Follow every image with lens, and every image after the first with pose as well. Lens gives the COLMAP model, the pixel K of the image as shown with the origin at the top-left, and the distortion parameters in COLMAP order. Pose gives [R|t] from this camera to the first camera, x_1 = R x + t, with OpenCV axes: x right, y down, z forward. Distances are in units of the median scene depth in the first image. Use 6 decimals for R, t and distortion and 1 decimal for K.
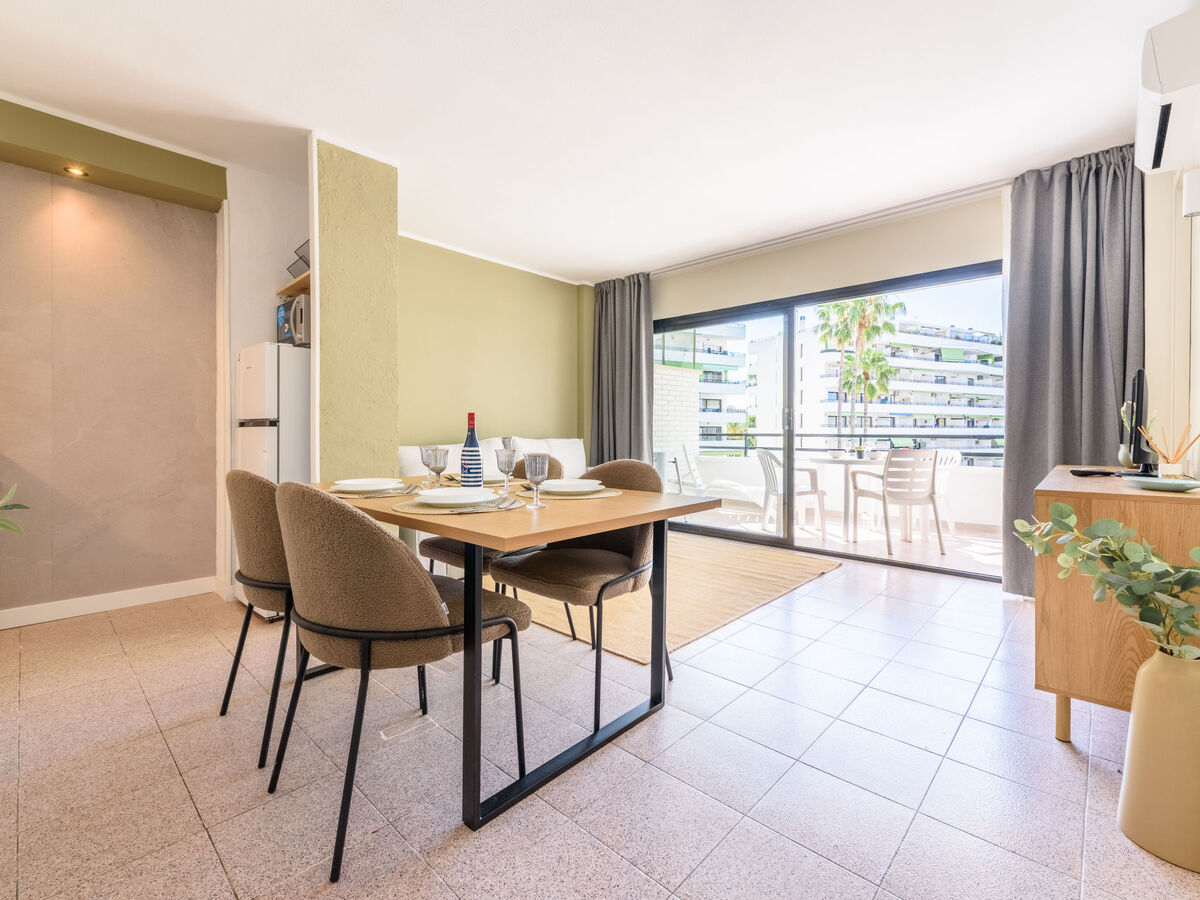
lens RADIAL K [[536.8, 0, 602.8], [0, 536.8, 432.8], [0, 0, 1]] dist [0.003969, -0.000134]
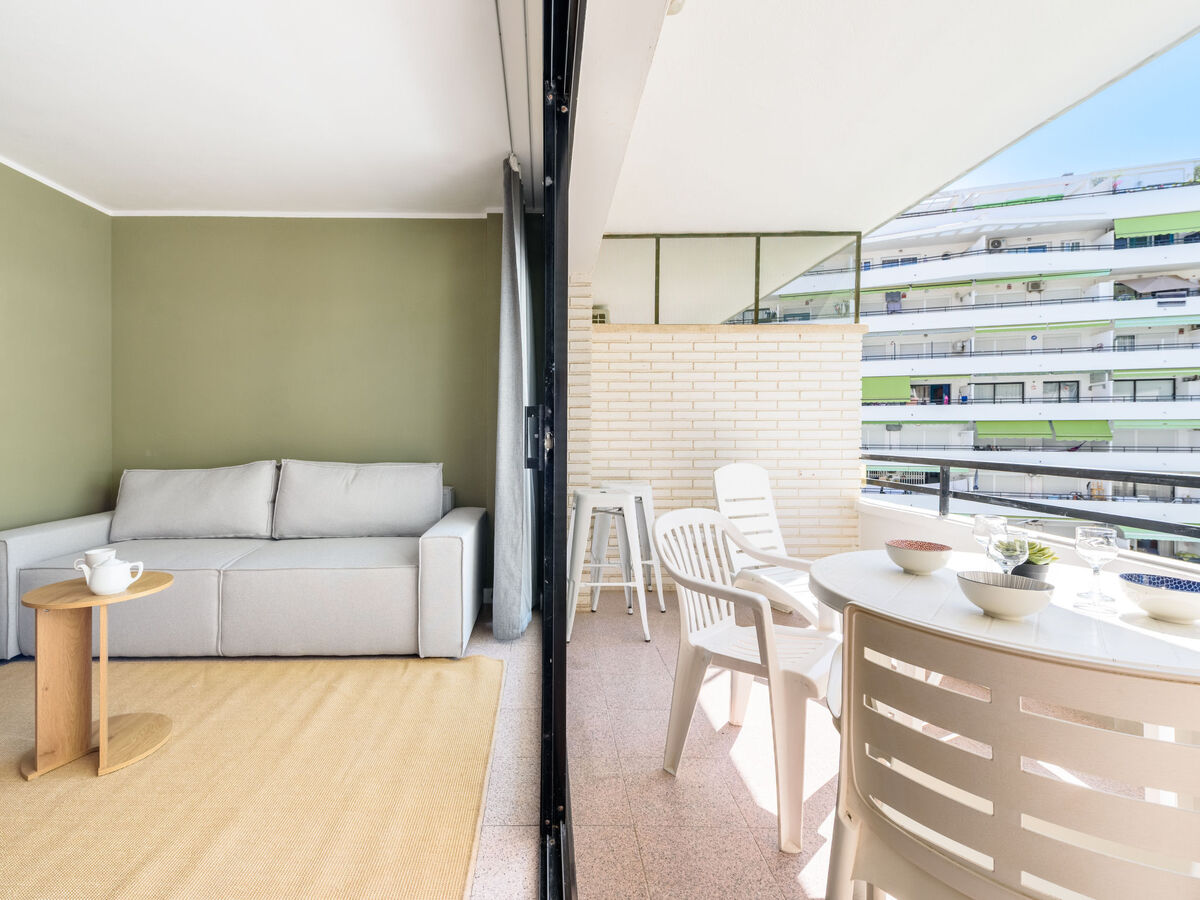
lens RADIAL K [[548.8, 0, 550.1], [0, 548.8, 432.4], [0, 0, 1]] dist [0.003790, -0.000176]
pose [[0.688583, 0.001363, -0.725157, 0.071180], [-0.003485, 0.999993, -0.001429, -0.003430], [0.725149, 0.003511, 0.688583, 0.092414]]
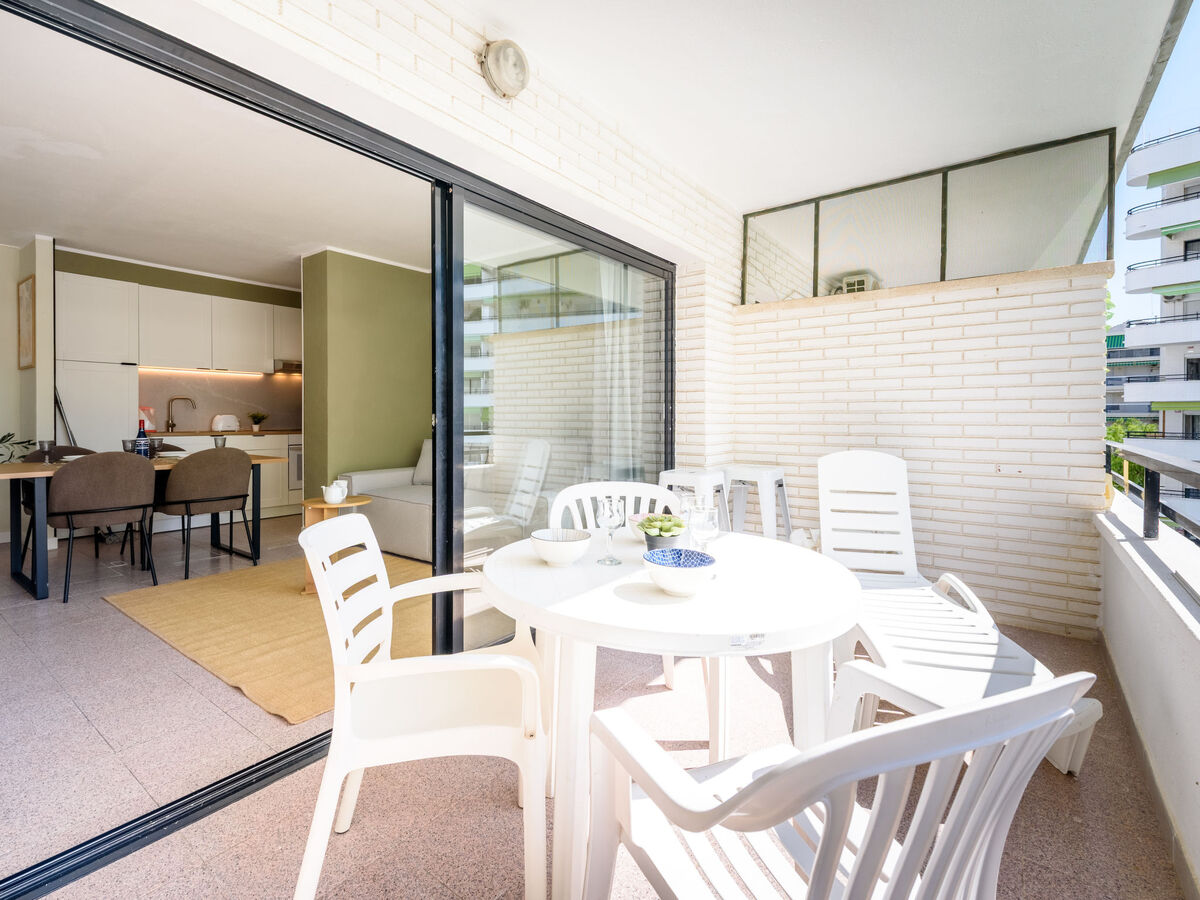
lens RADIAL K [[574.5, 0, 581.9], [0, 574.5, 419.3], [0, 0, 1]] dist [0.006844, -0.000450]
pose [[0.092421, 0.006860, -0.995696, 0.105703], [-0.005338, 0.999965, 0.006394, -0.003401], [0.995706, 0.004724, 0.092454, 0.129866]]
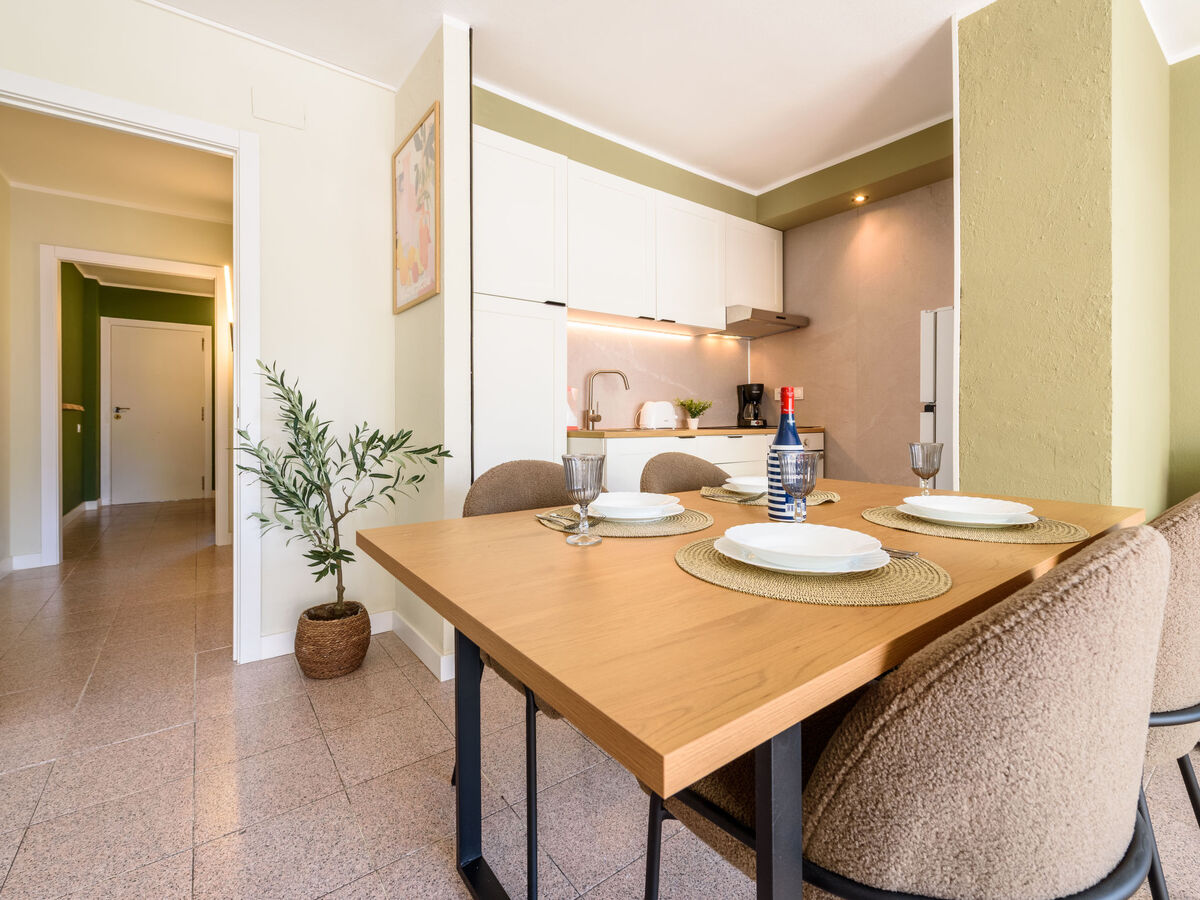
lens RADIAL K [[531.1, 0, 599.3], [0, 531.1, 419.2], [0, 0, 1]] dist [0.004228, -0.000285]
pose [[-0.181987, 0.000899, -0.983301, 0.020642], [0.000011, 1.000000, 0.000913, -0.000129], [0.983301, 0.000155, -0.181986, 0.048964]]
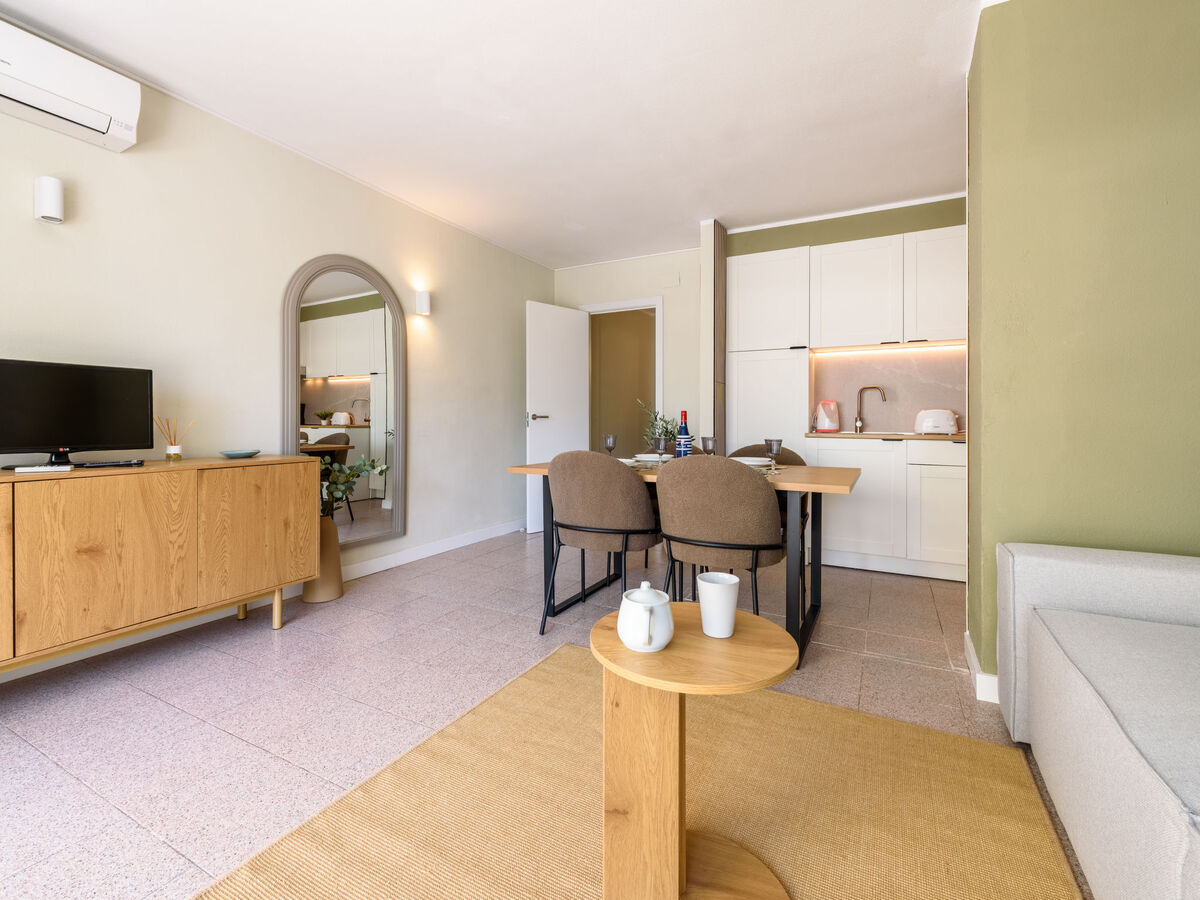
lens RADIAL K [[531.1, 0, 599.3], [0, 531.1, 419.2], [0, 0, 1]] dist [0.004228, -0.000285]
pose [[-0.967677, -0.006056, -0.252118, 0.017262], [-0.005640, 0.999981, -0.002374, -0.000641], [0.252128, -0.000876, -0.967693, 0.124538]]
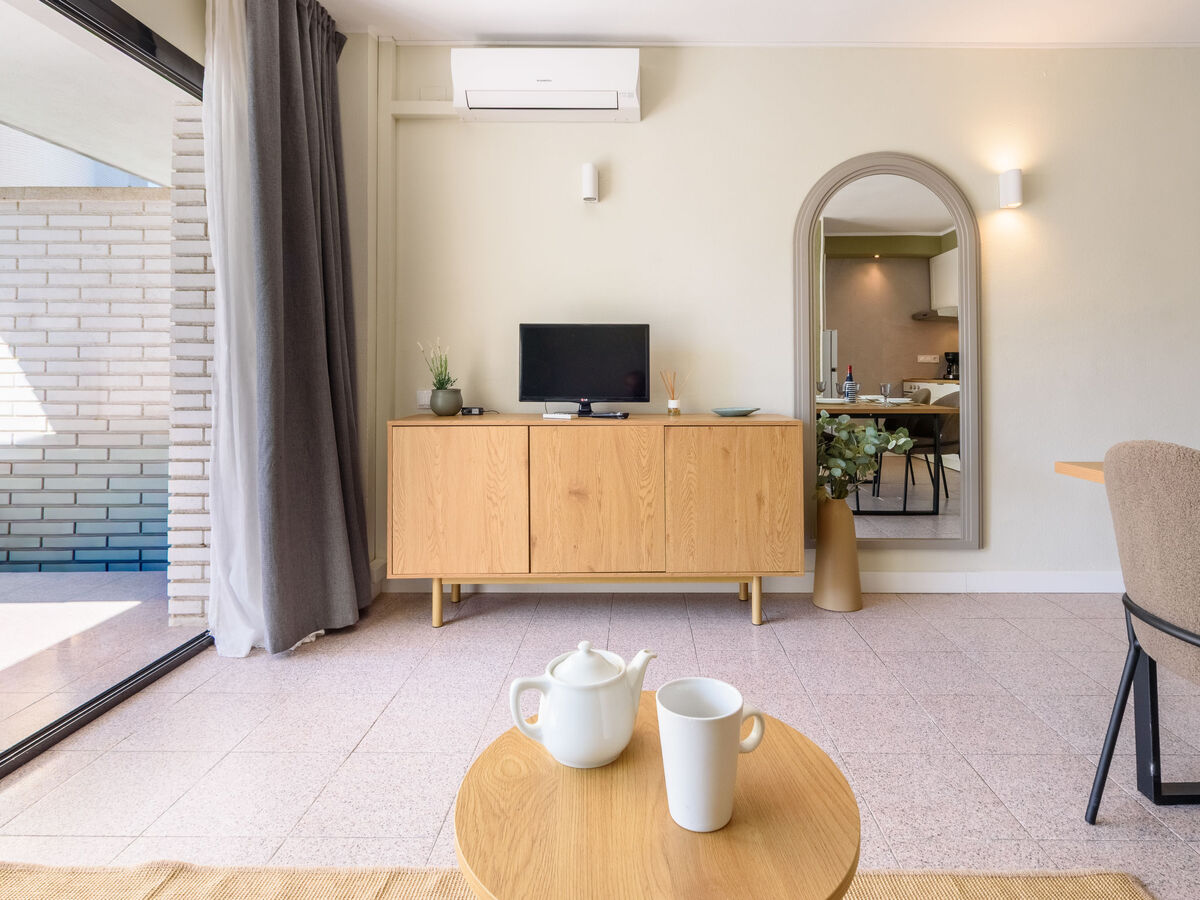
lens RADIAL K [[656.0, 0, 643.1], [0, 656.0, 362.2], [0, 0, 1]] dist [0.005557, -0.000181]
pose [[-0.682297, 0.012105, 0.730974, -0.003763], [0.000046, 0.999864, -0.016516, -0.000474], [-0.731075, -0.011236, -0.682205, 0.104567]]
